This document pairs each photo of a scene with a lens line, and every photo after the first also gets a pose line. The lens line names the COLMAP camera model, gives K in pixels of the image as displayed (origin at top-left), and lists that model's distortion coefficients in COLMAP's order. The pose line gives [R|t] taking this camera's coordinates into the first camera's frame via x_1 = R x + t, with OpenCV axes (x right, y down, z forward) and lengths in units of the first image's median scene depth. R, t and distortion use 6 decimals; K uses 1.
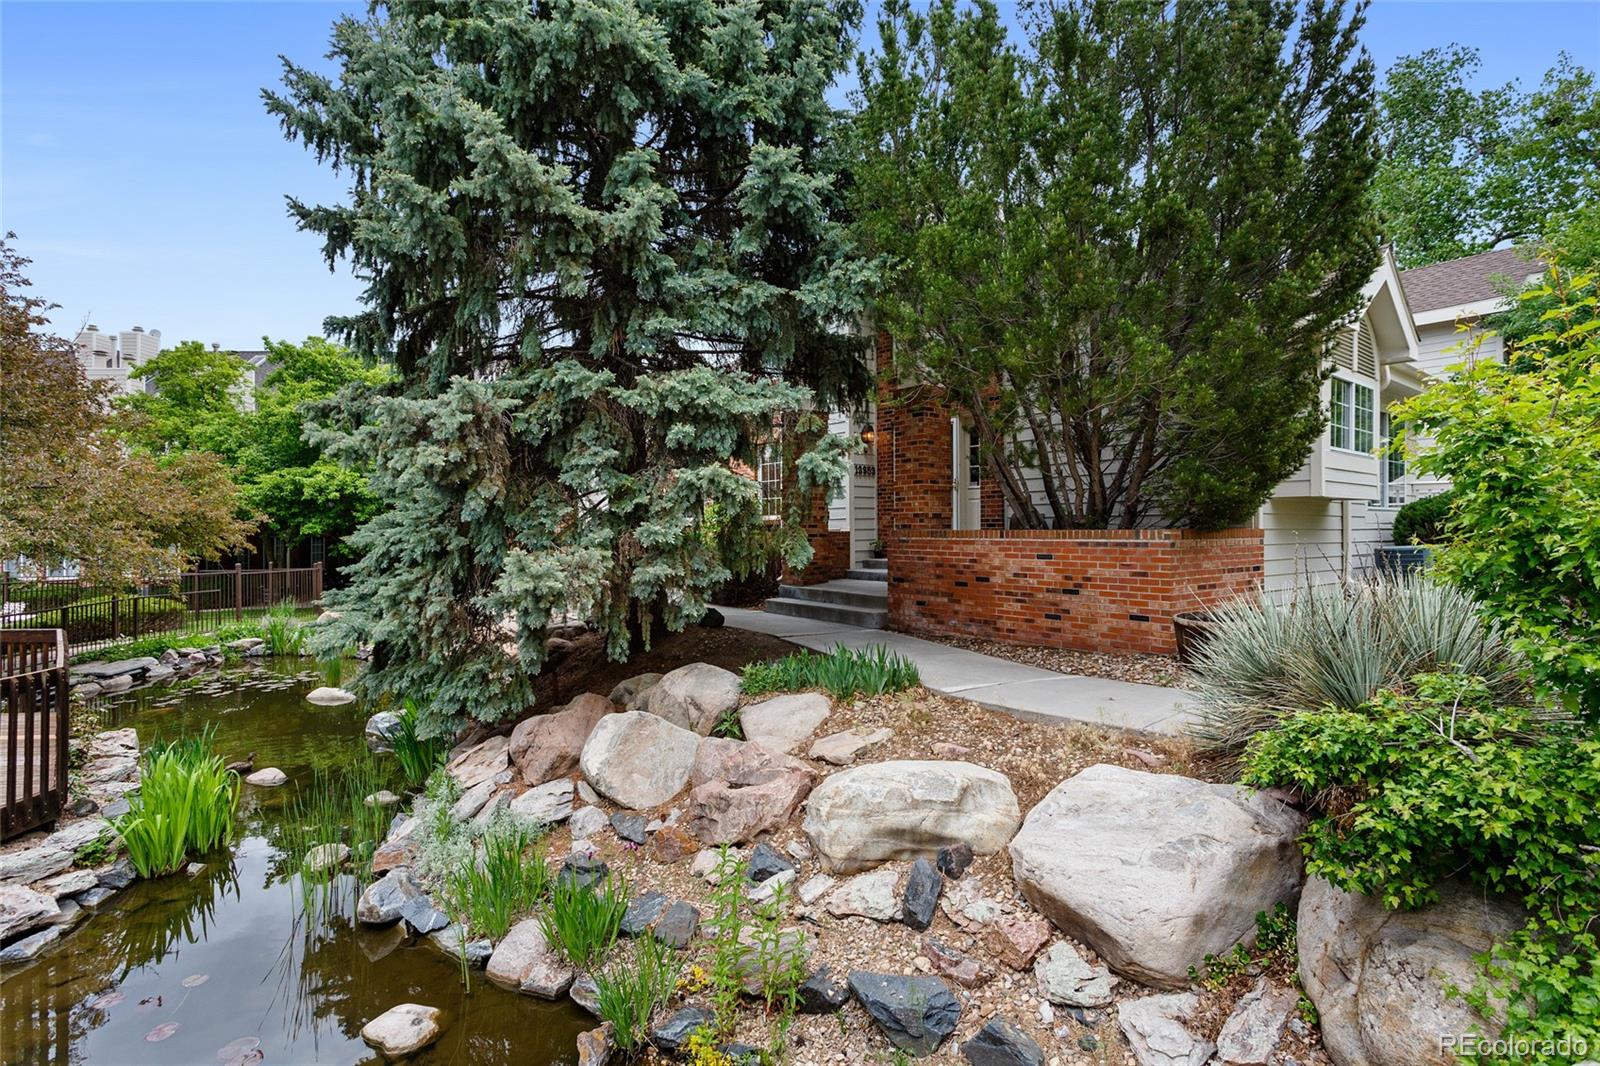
lens RADIAL K [[765.3, 0, 801.7], [0, 765.3, 534.3], [0, 0, 1]] dist [-0.000374, 0.003565]
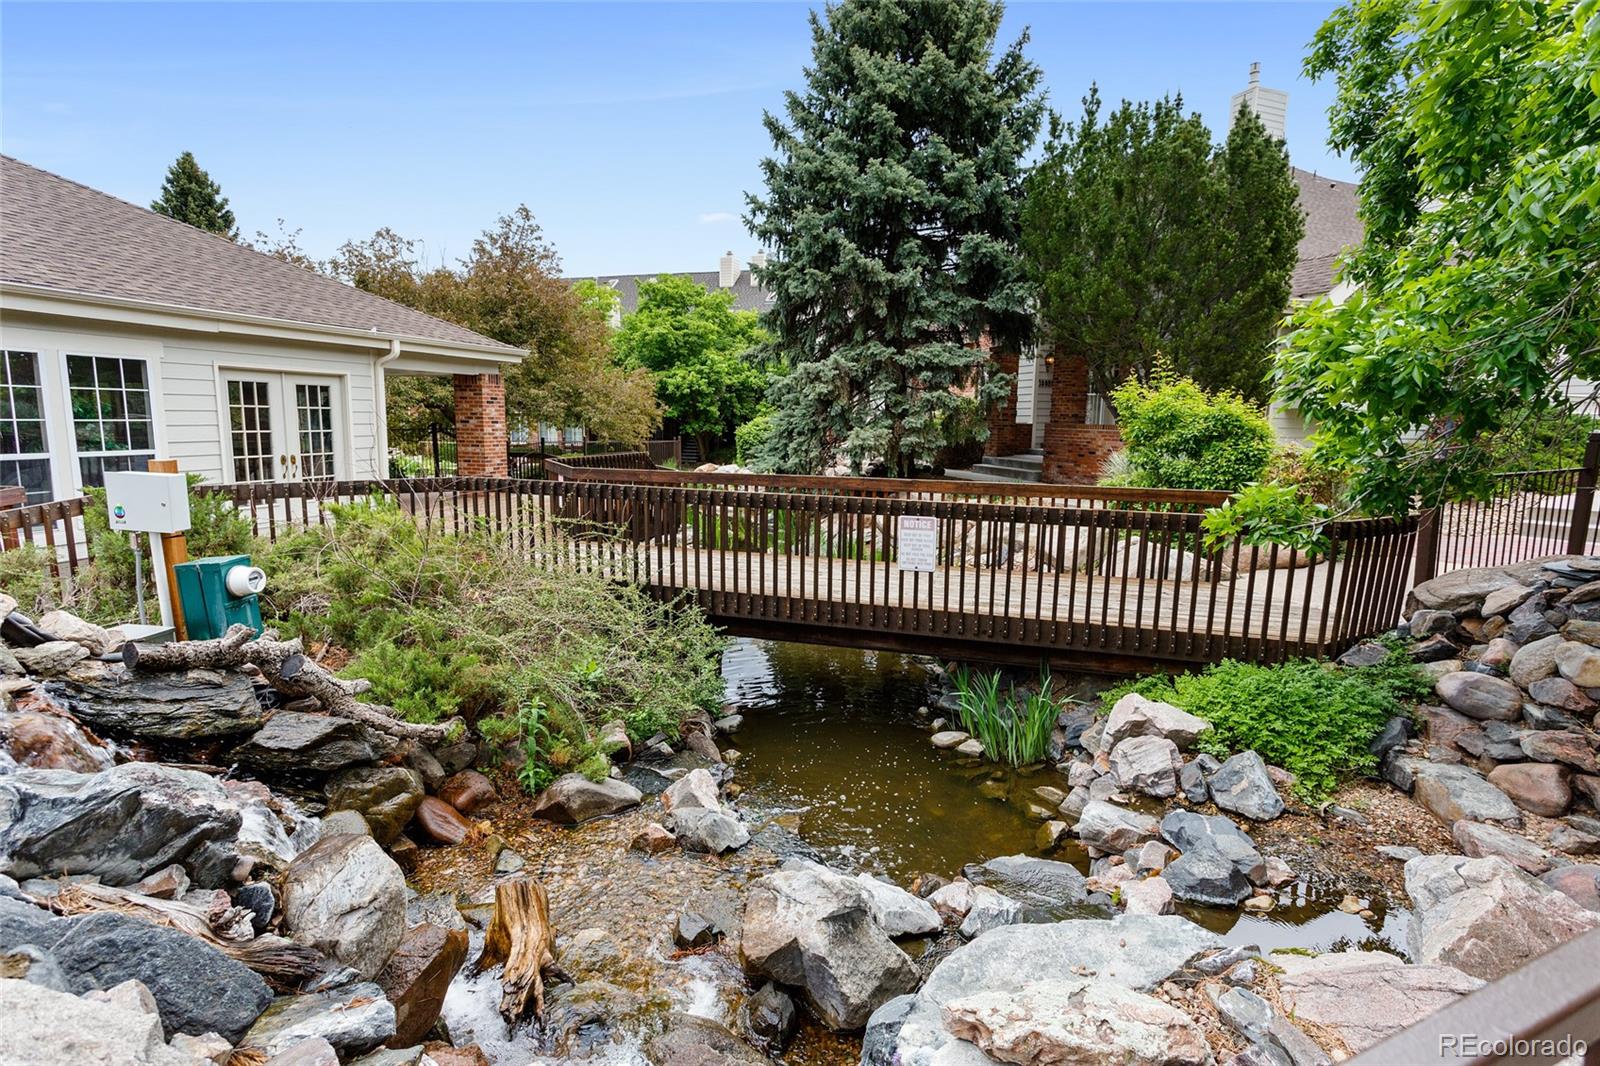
lens RADIAL K [[765.3, 0, 804.2], [0, 765.3, 532.3], [0, 0, 1]] dist [-0.000374, 0.003565]
pose [[0.952821, 0.064133, -0.296678, 0.178510], [-0.021532, 0.989242, 0.144693, -0.000871], [0.302767, -0.131478, 0.943952, -1.149942]]
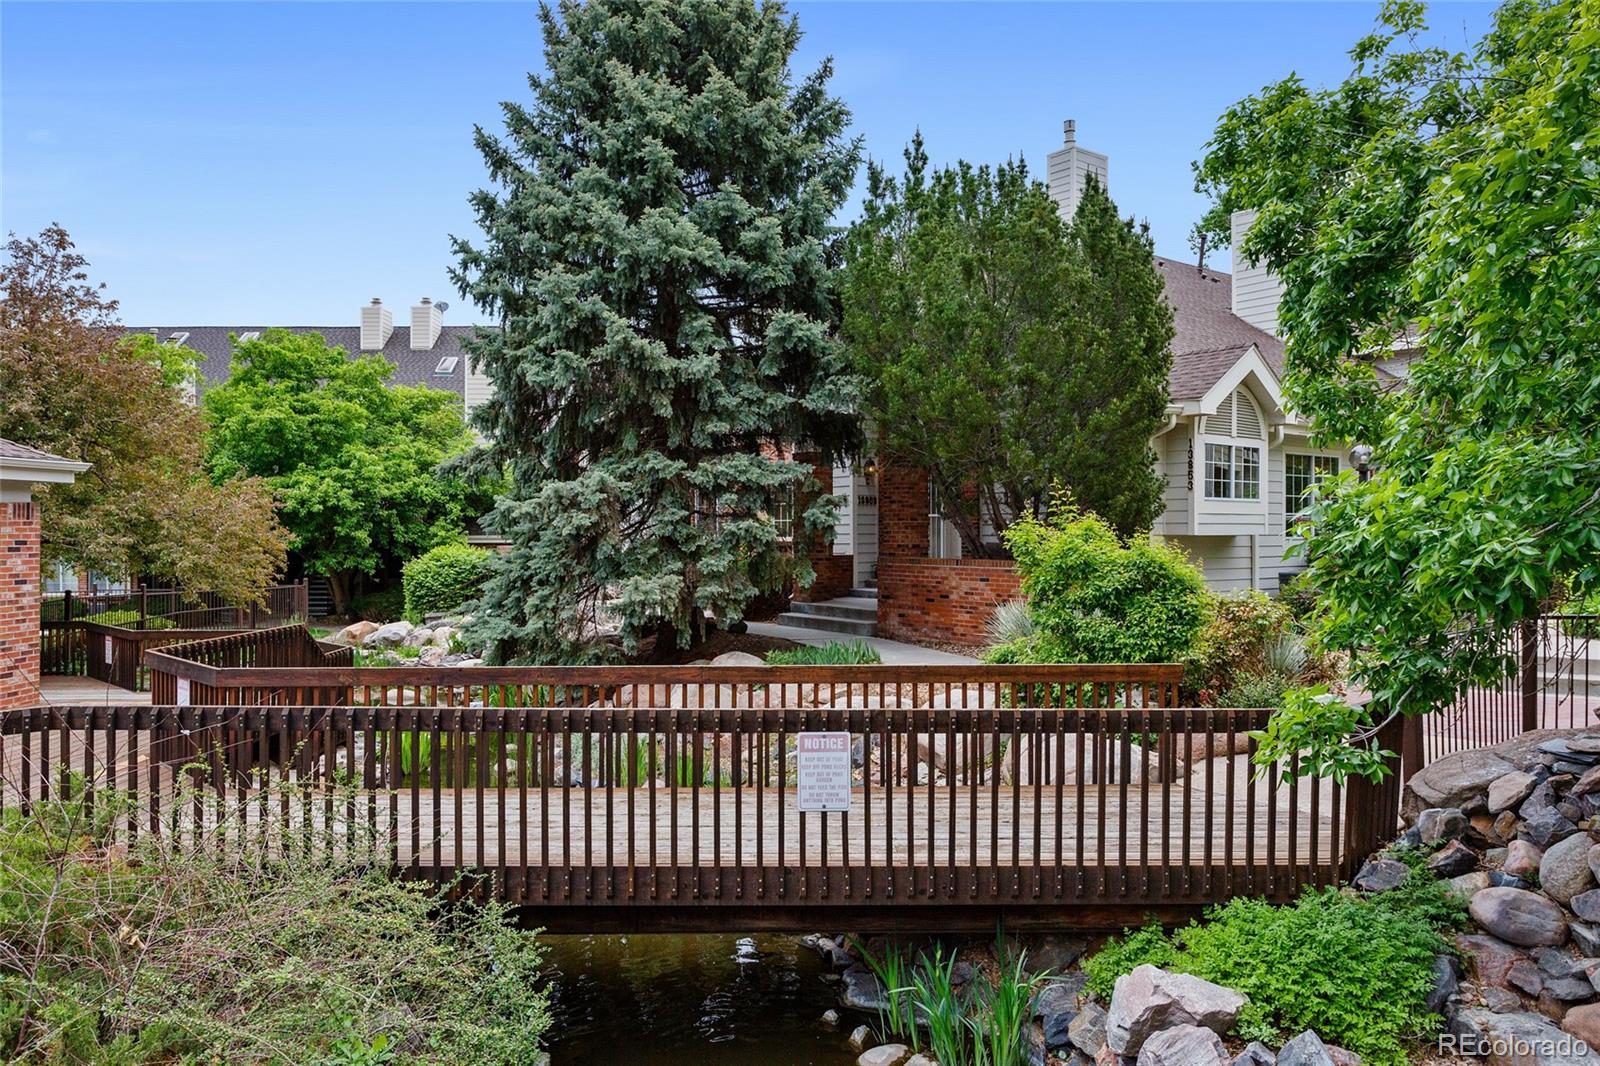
lens RADIAL K [[1105.6, 0, 809.2], [0, 1105.6, 528.2], [0, 0, 1]] dist [-0.008746, 0.012028]
pose [[0.999940, 0.003002, -0.010551, 0.028509], [-0.003088, 0.999962, -0.008129, -0.054783], [0.010526, 0.008161, 0.999911, -1.169485]]
